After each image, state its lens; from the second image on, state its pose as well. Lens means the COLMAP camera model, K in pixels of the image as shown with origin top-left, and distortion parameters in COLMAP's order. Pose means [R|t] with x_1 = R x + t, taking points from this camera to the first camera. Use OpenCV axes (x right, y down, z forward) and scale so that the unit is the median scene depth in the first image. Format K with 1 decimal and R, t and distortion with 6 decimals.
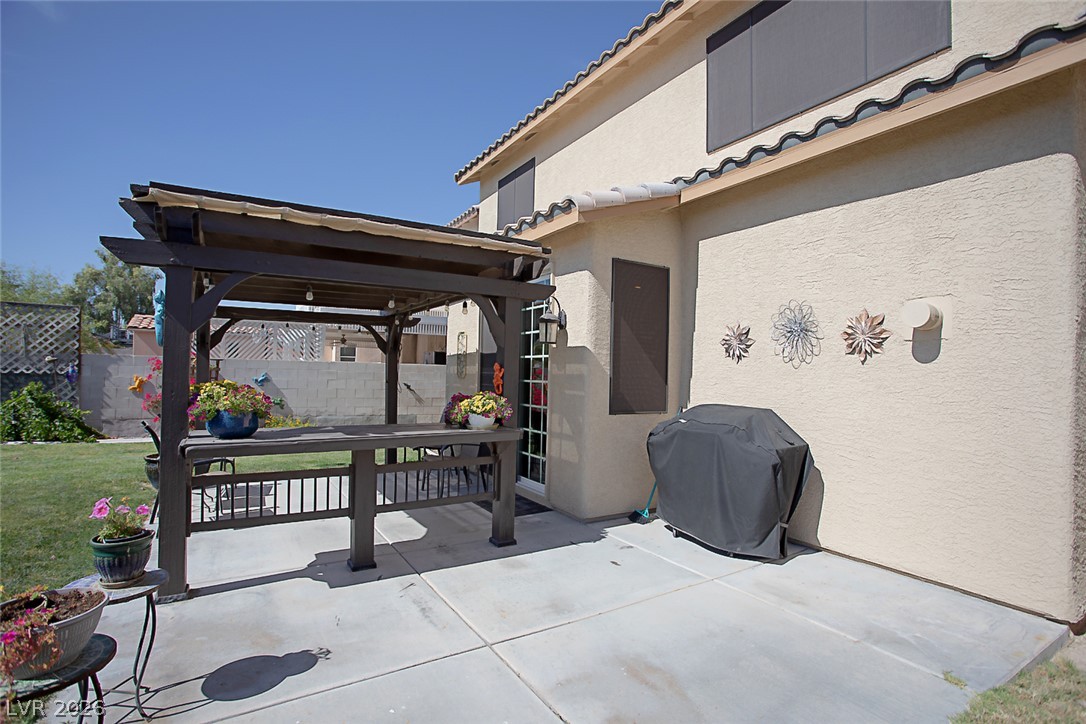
lens RADIAL K [[529.3, 0, 545.8], [0, 529.3, 349.1], [0, 0, 1]] dist [-0.069666, 0.036448]
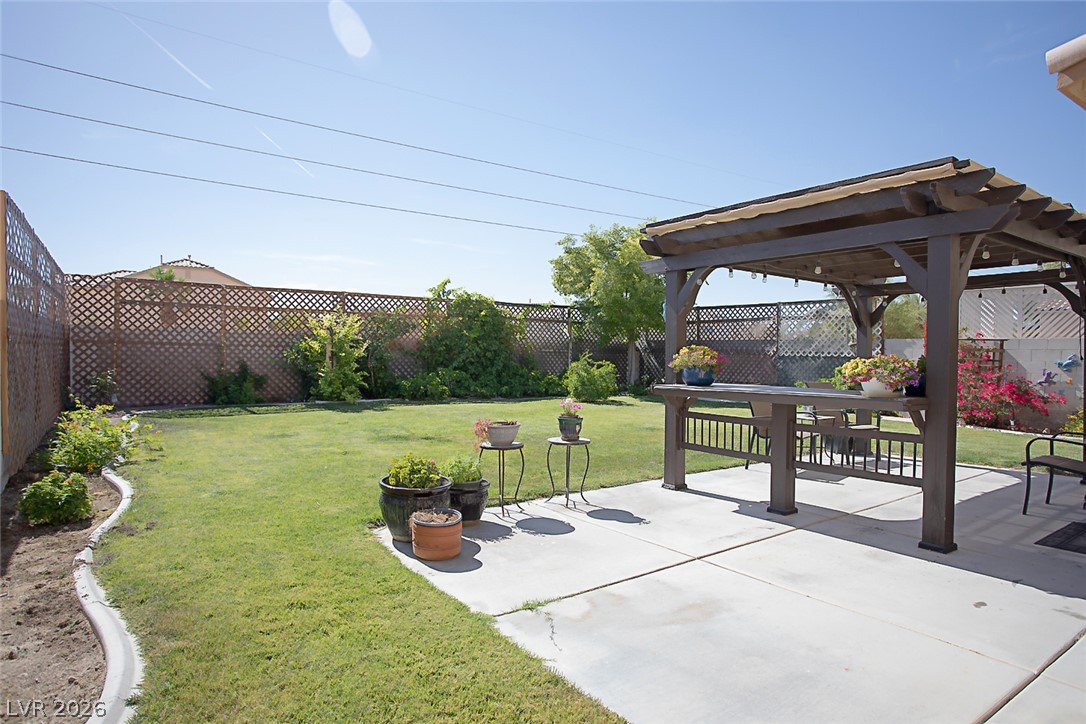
lens RADIAL K [[614.4, 0, 543.0], [0, 614.4, 362.0], [0, 0, 1]] dist [-0.003034, -0.000663]
pose [[0.081692, -0.002128, -0.996655, 0.675799], [0.036631, 0.999328, 0.000868, 0.058204], [0.995984, -0.036579, 0.081715, 0.296734]]
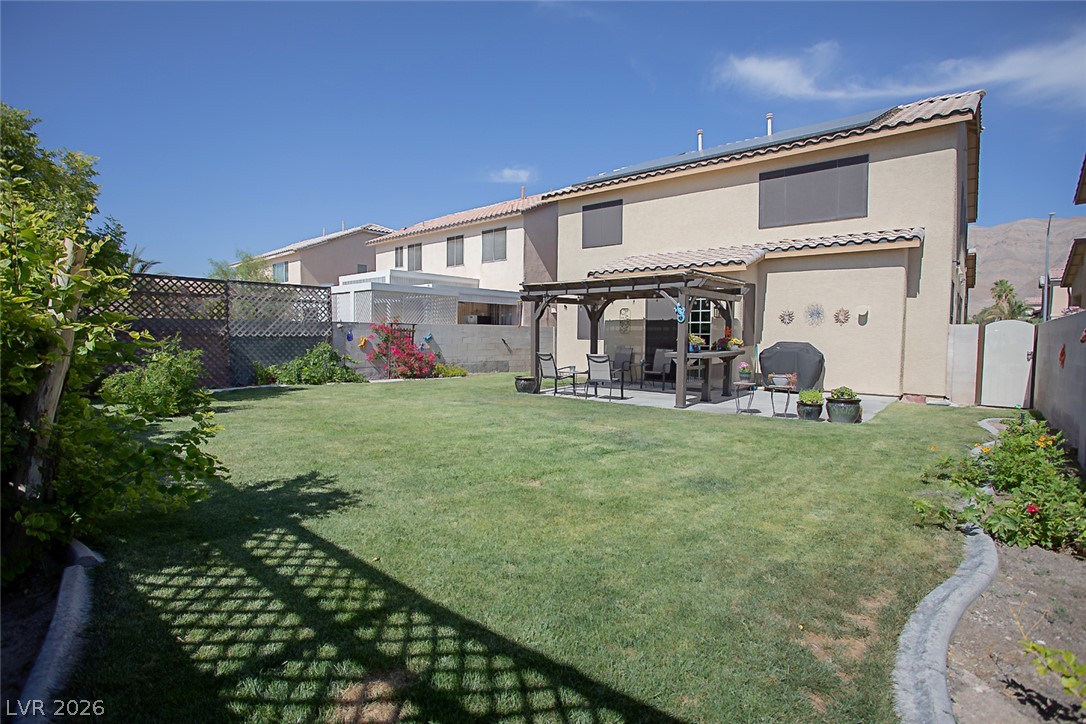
lens RADIAL K [[537.3, 0, 543.0], [0, 537.3, 362.0], [0, 0, 1]] dist [-0.093155, 0.000023]
pose [[0.944750, -0.031831, 0.326244, -1.587232], [-0.001471, 0.994852, 0.101327, -0.052808], [-0.327790, -0.096209, 0.939839, -1.022122]]
